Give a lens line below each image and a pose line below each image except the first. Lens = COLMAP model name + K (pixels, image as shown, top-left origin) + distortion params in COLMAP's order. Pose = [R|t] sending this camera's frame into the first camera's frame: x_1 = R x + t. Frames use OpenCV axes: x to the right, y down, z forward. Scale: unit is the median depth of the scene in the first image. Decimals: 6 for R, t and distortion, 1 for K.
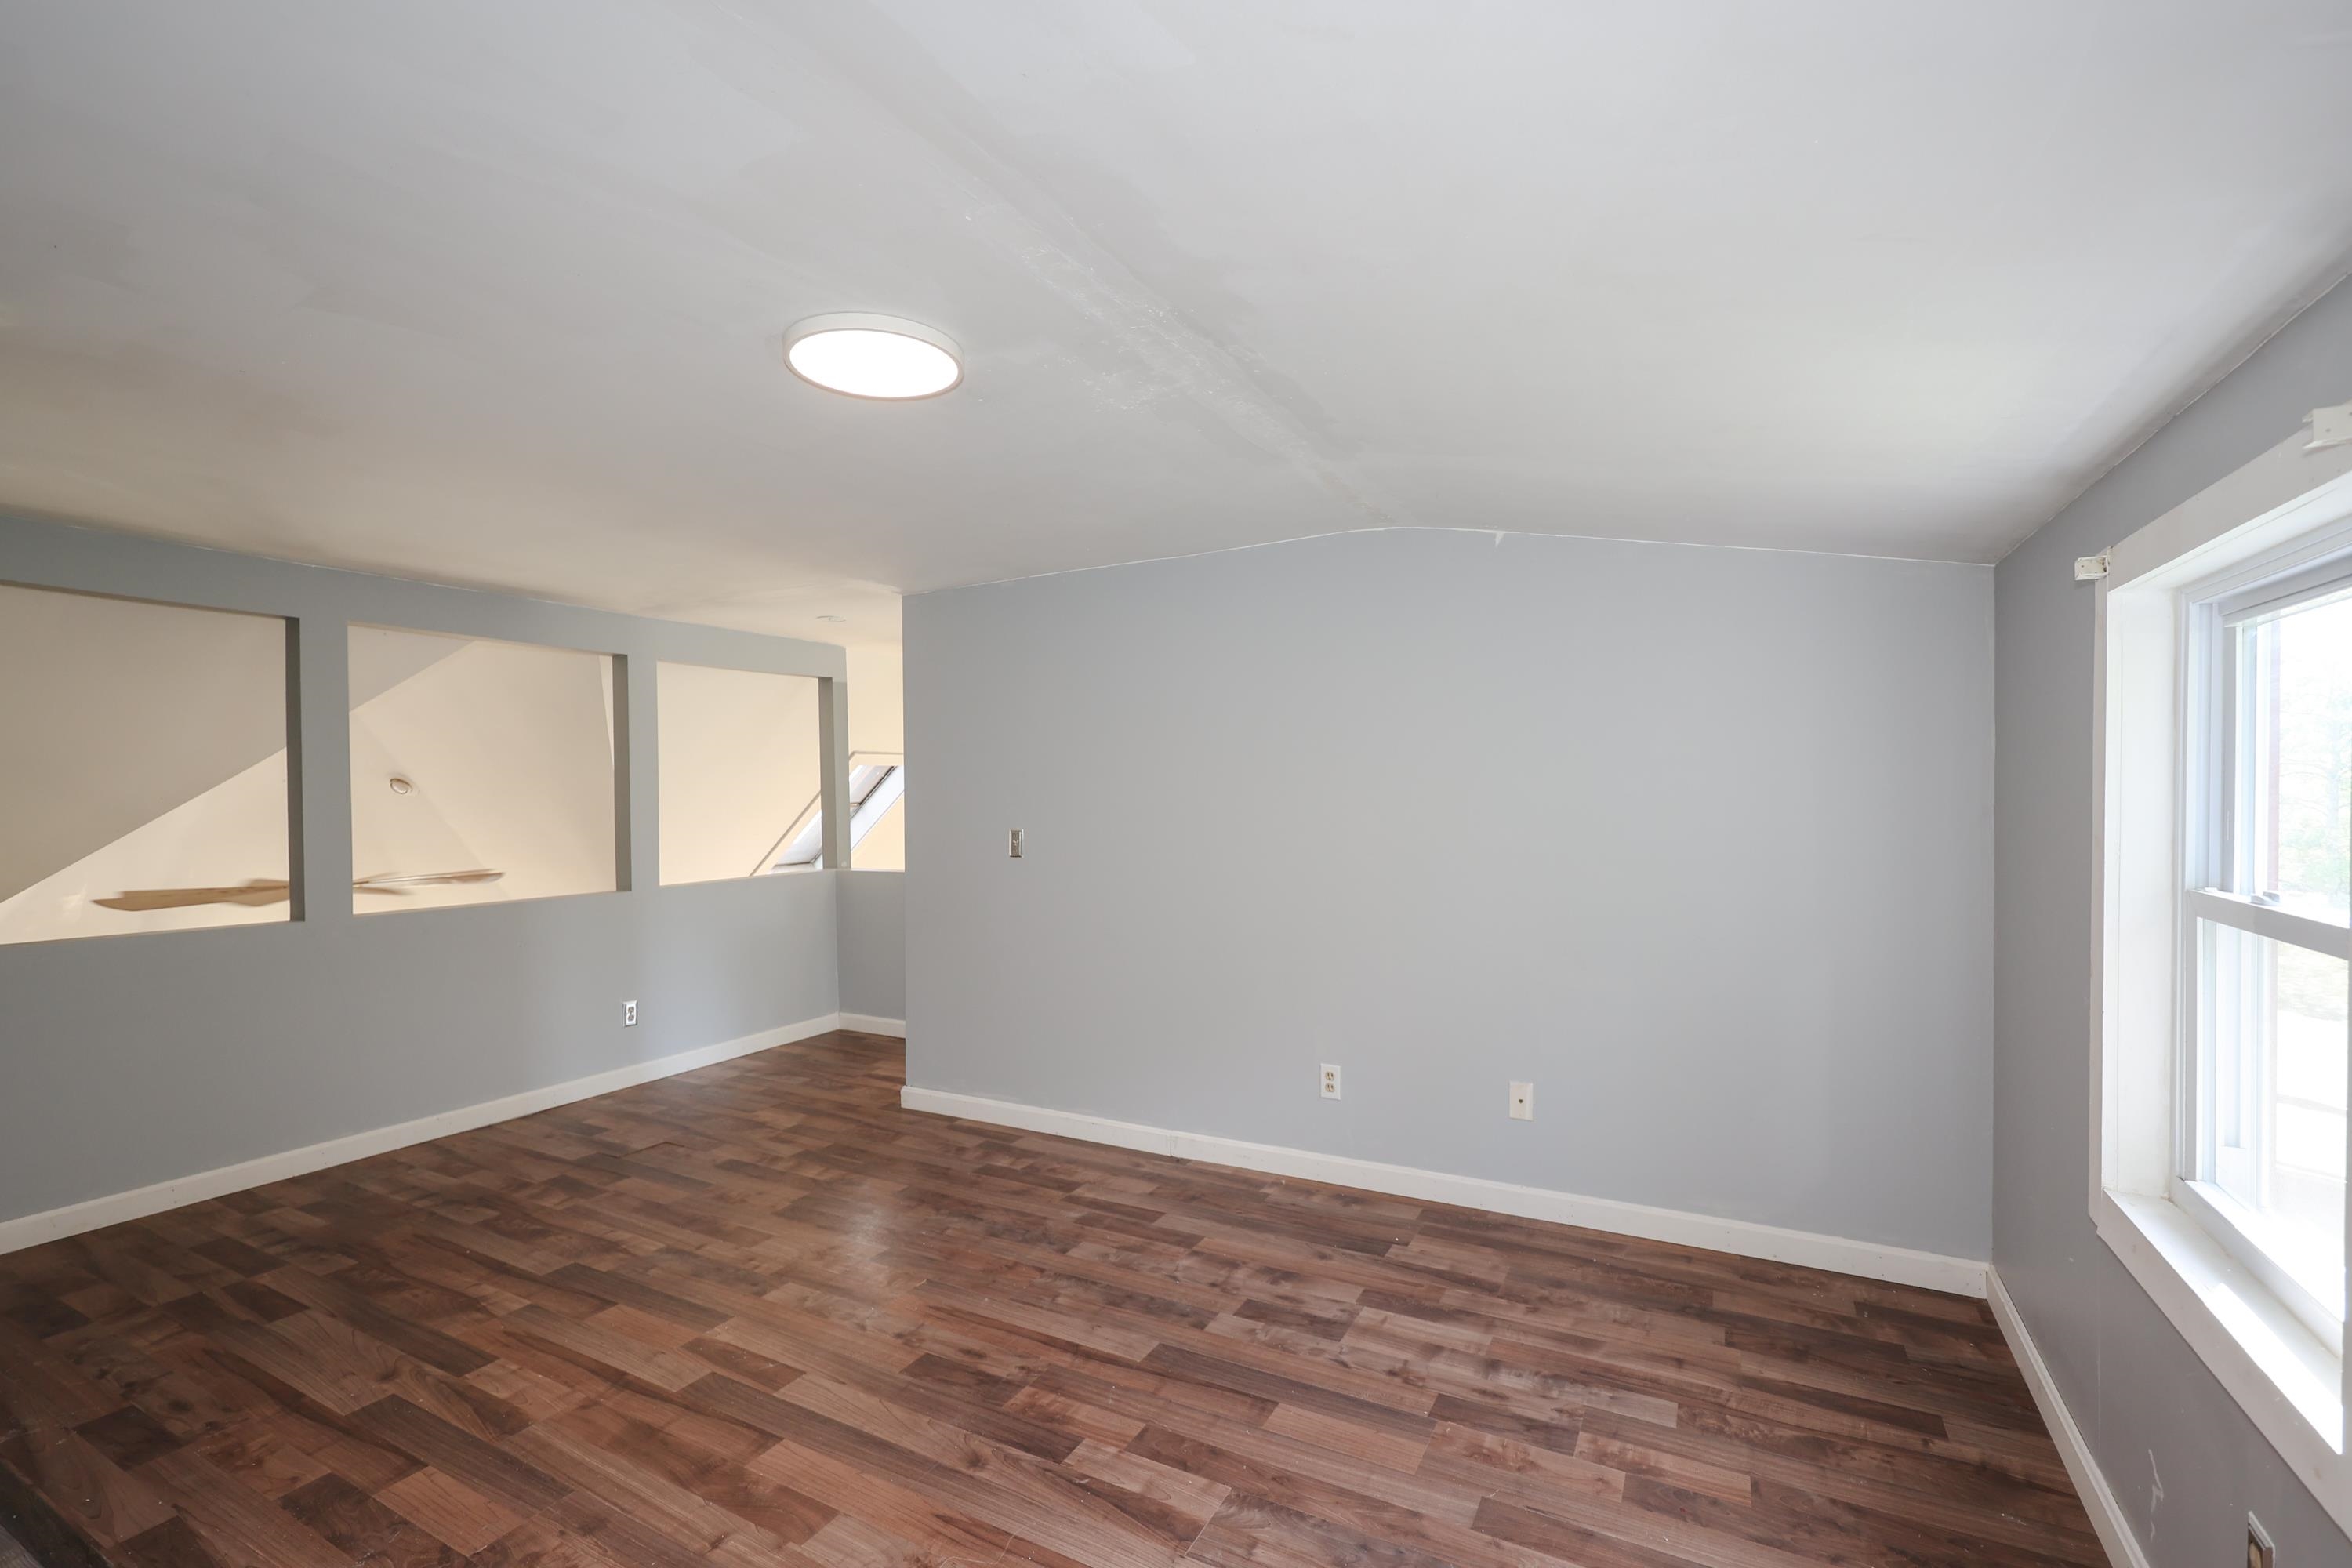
lens RADIAL K [[946.9, 0, 1184.7], [0, 946.9, 791.3], [0, 0, 1]] dist [0.001714, 0.000110]
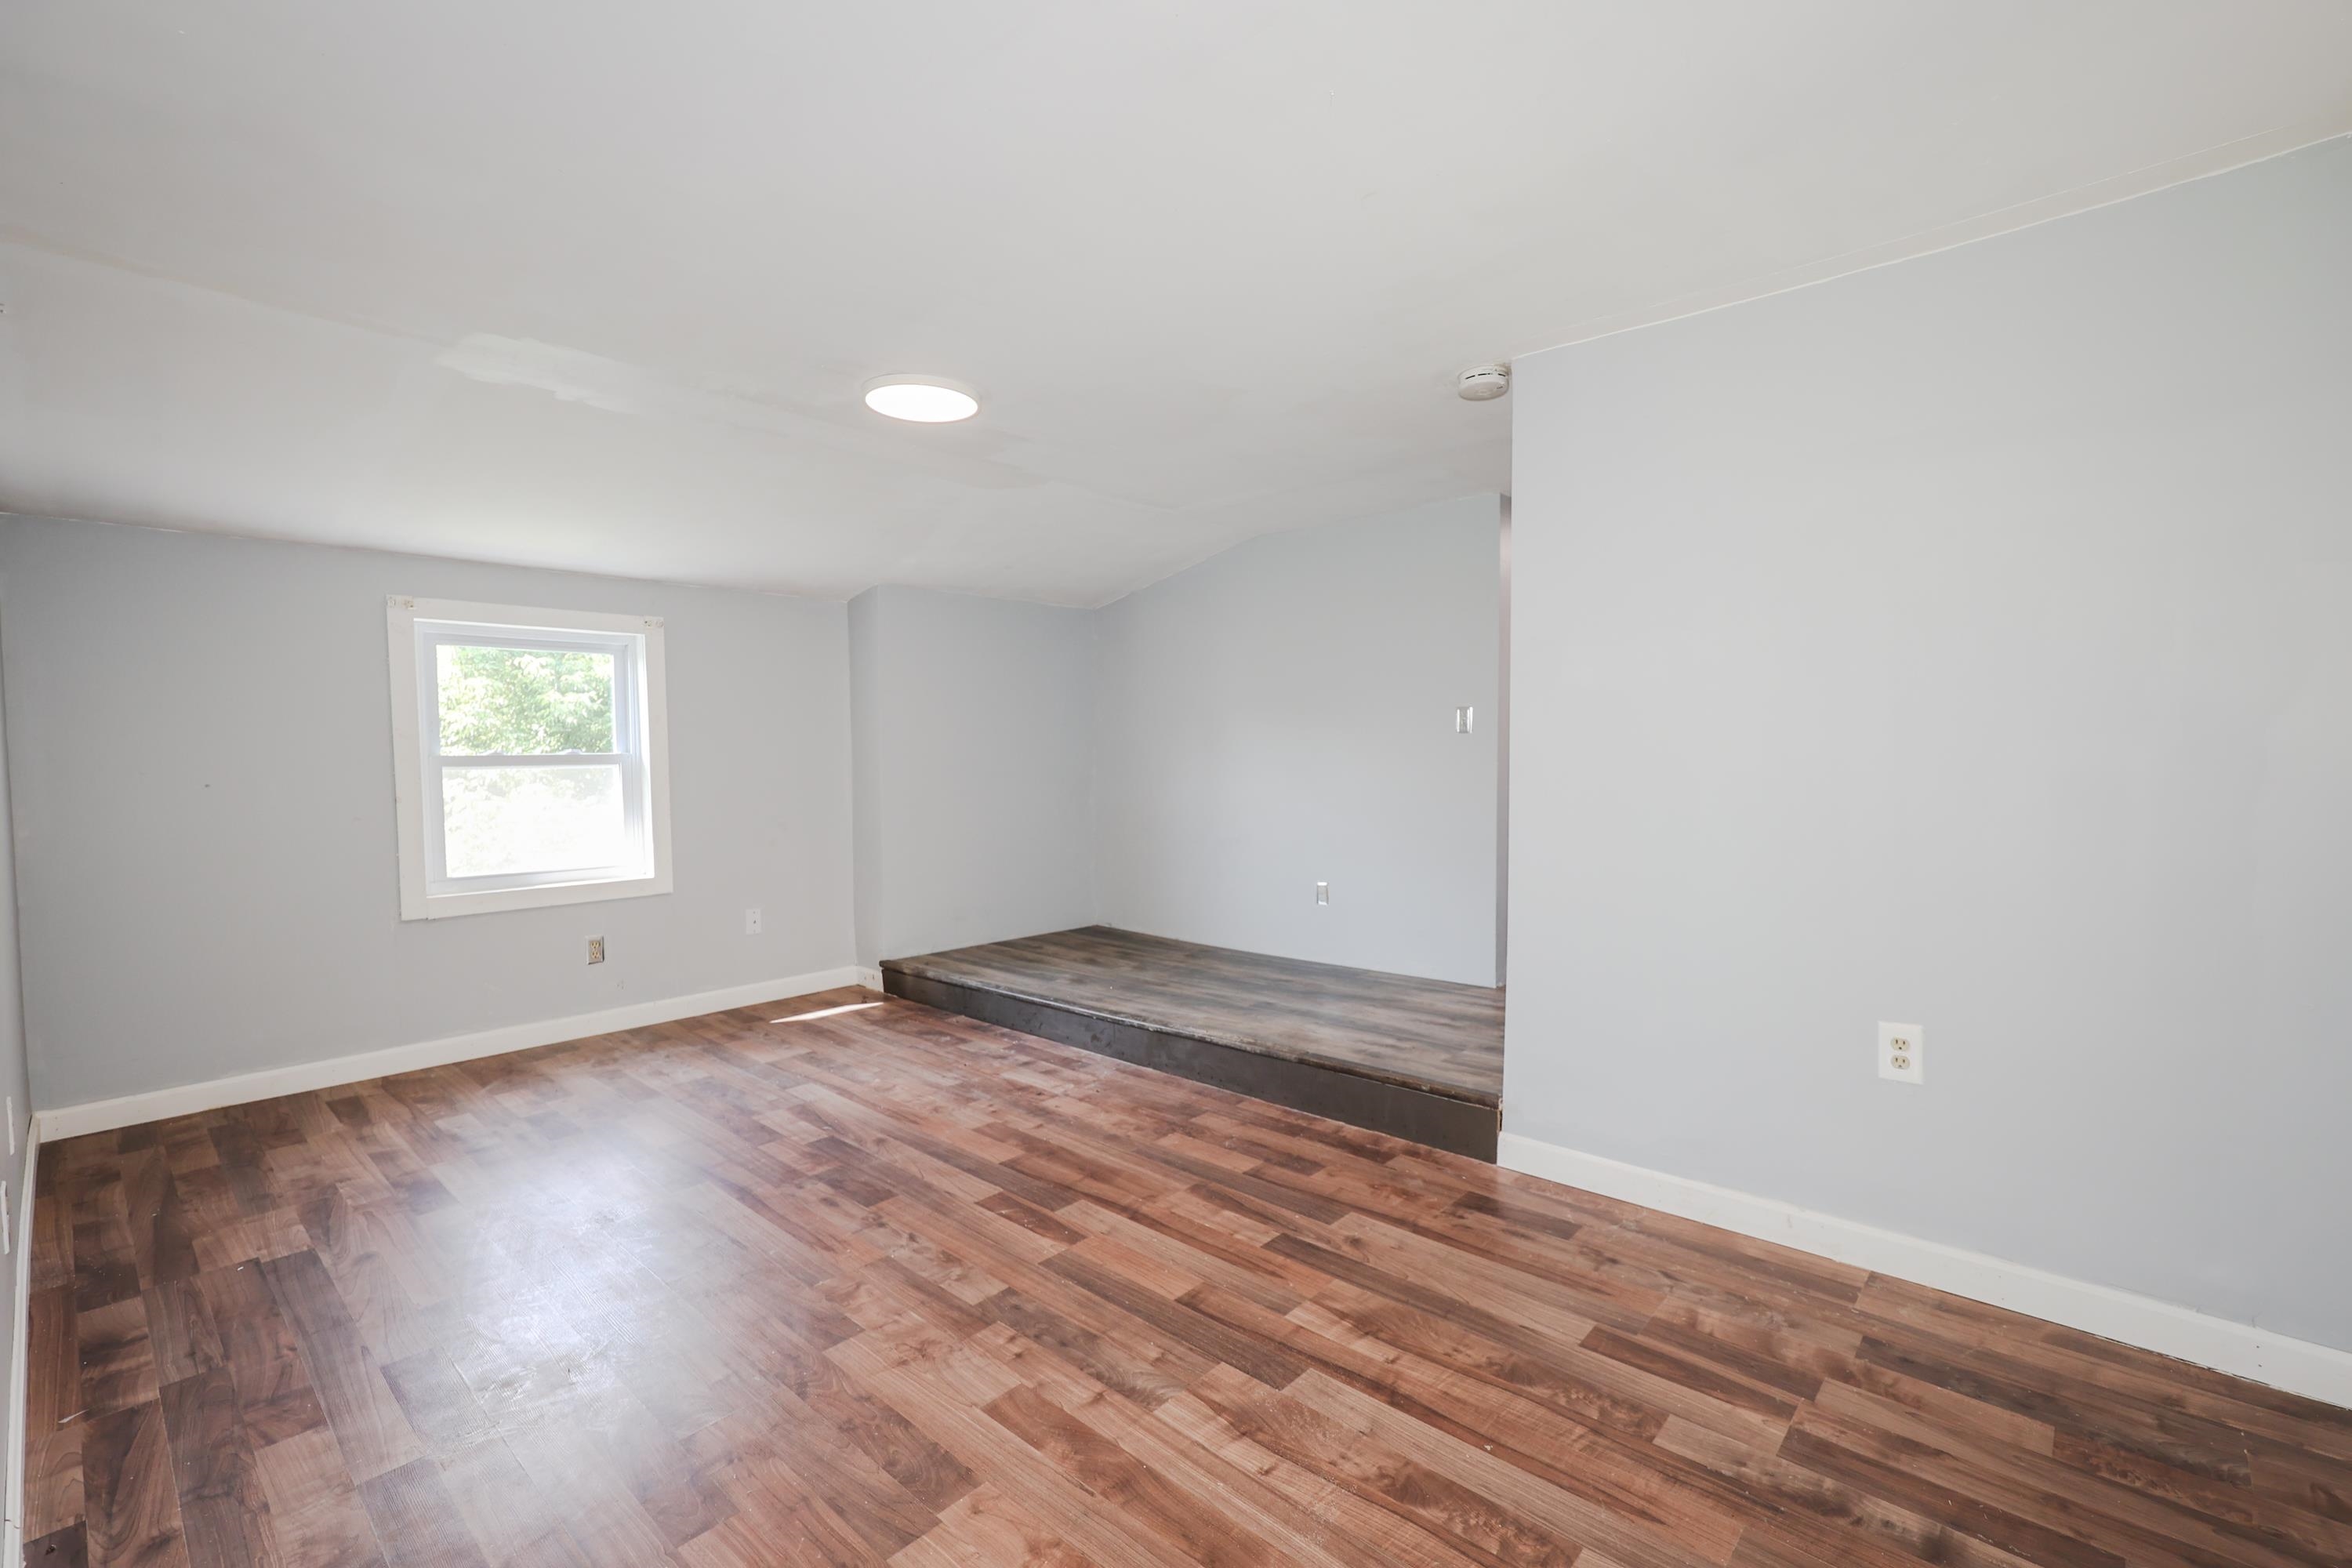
lens RADIAL K [[946.9, 0, 1184.7], [0, 946.9, 791.3], [0, 0, 1]] dist [0.001714, 0.000110]
pose [[-0.965877, 0.009470, 0.258829, -0.864705], [0.022342, 0.998653, 0.046838, 0.085806], [-0.258037, 0.051023, -0.964787, 1.846403]]
